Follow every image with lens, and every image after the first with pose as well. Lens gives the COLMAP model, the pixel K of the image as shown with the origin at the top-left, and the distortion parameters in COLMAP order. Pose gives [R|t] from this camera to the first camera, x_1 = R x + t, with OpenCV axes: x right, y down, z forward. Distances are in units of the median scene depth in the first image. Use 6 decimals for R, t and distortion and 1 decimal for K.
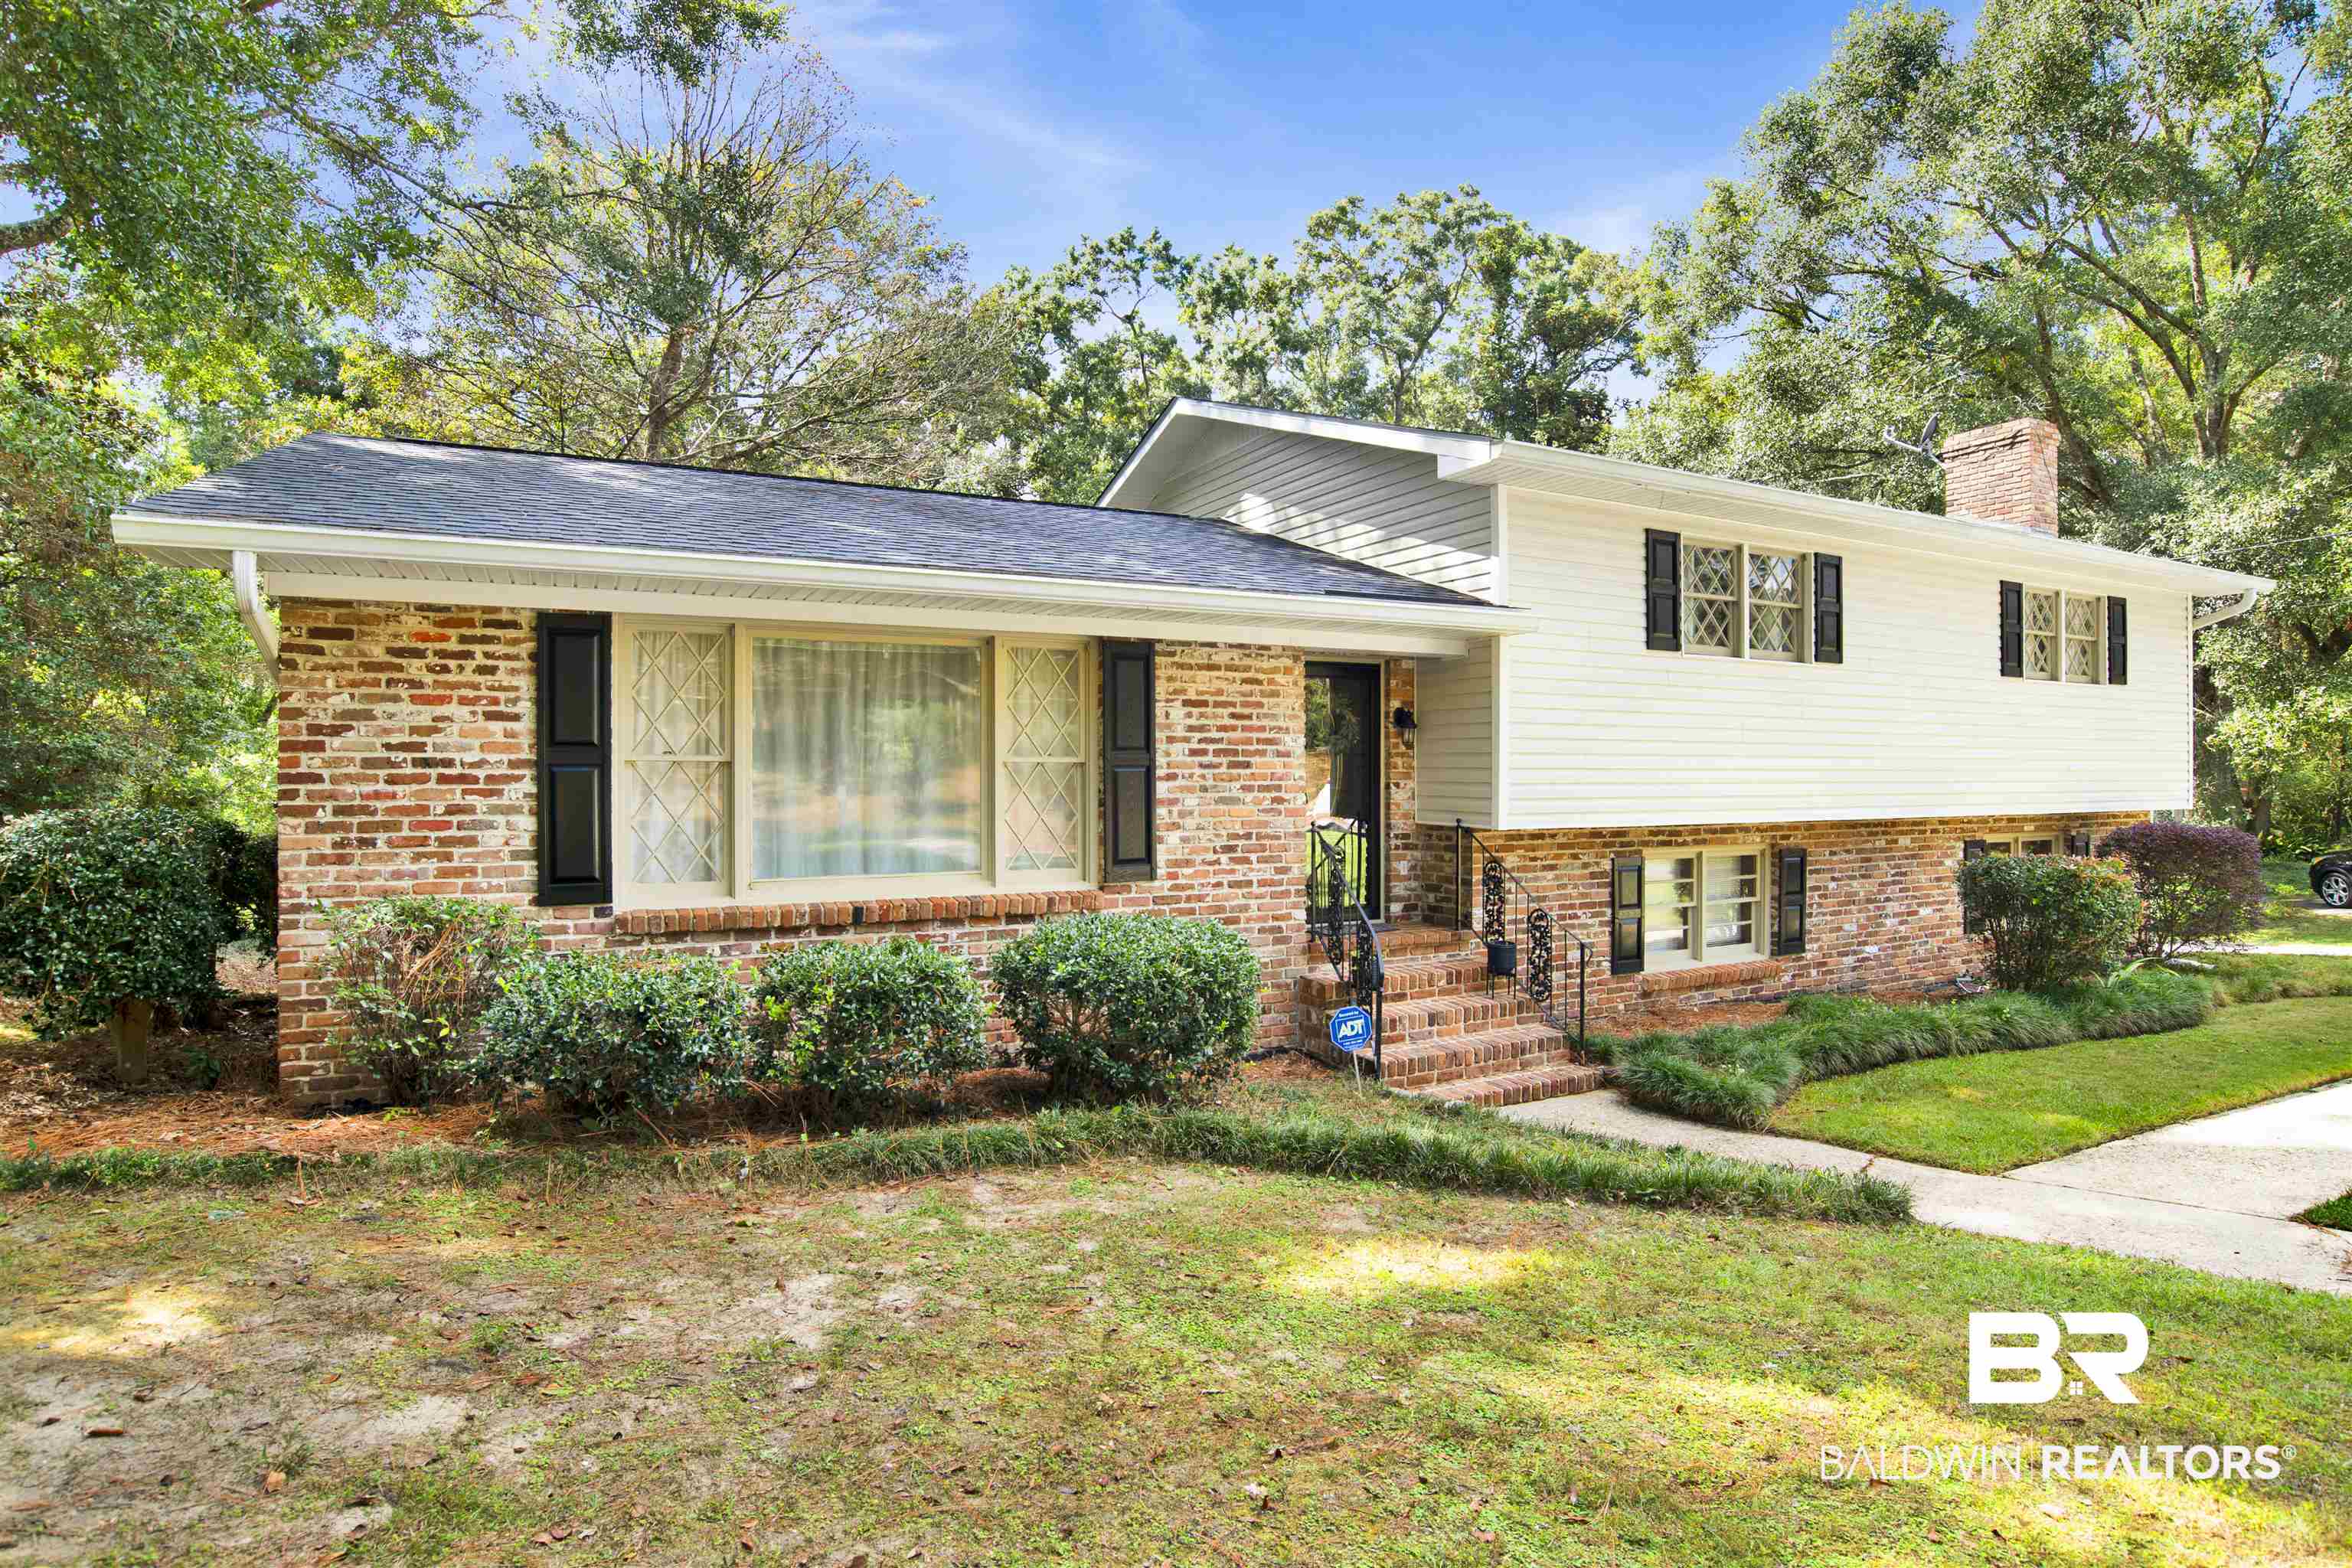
lens RADIAL K [[1247.3, 0, 1153.9], [0, 1247.3, 782.4], [0, 0, 1]] dist [-0.065883, 0.020879]
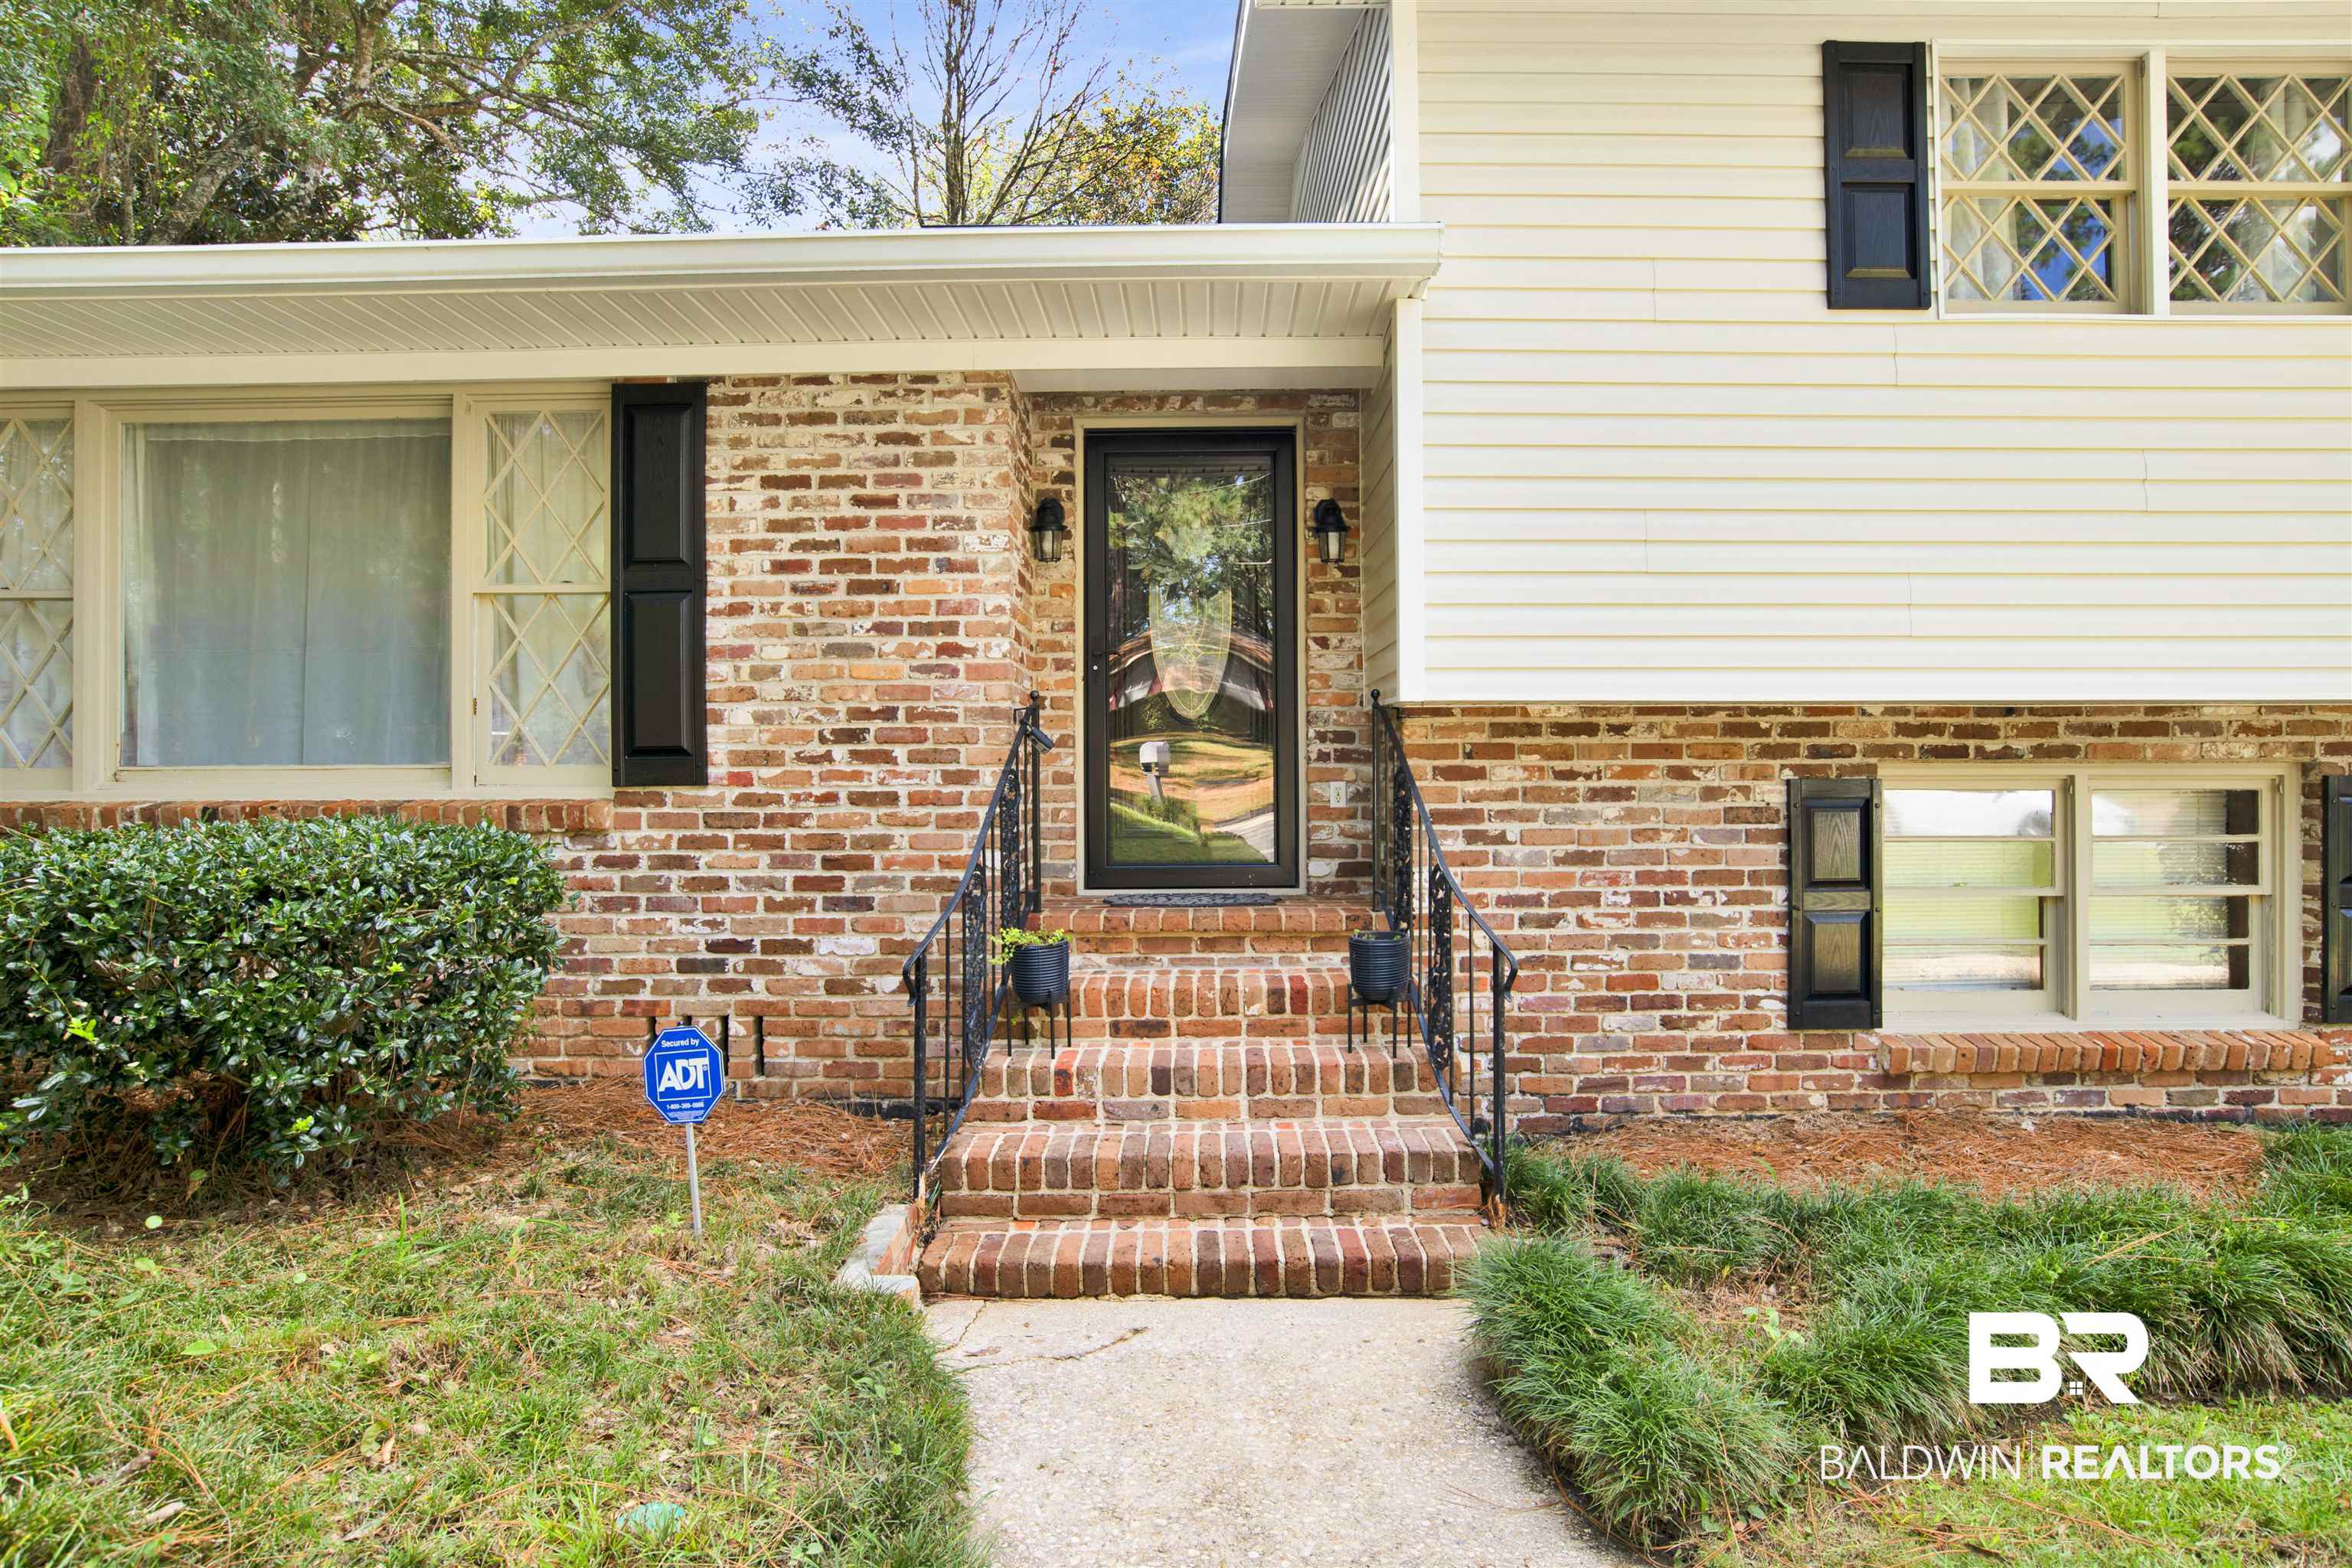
lens RADIAL K [[1247.3, 0, 1123.3], [0, 1247.3, 776.7], [0, 0, 1]] dist [-0.065883, 0.020879]
pose [[0.882233, -0.000552, -0.470813, 0.427369], [-0.001474, 0.999991, -0.003936, 0.072683], [0.470811, 0.004167, 0.882224, 0.551193]]
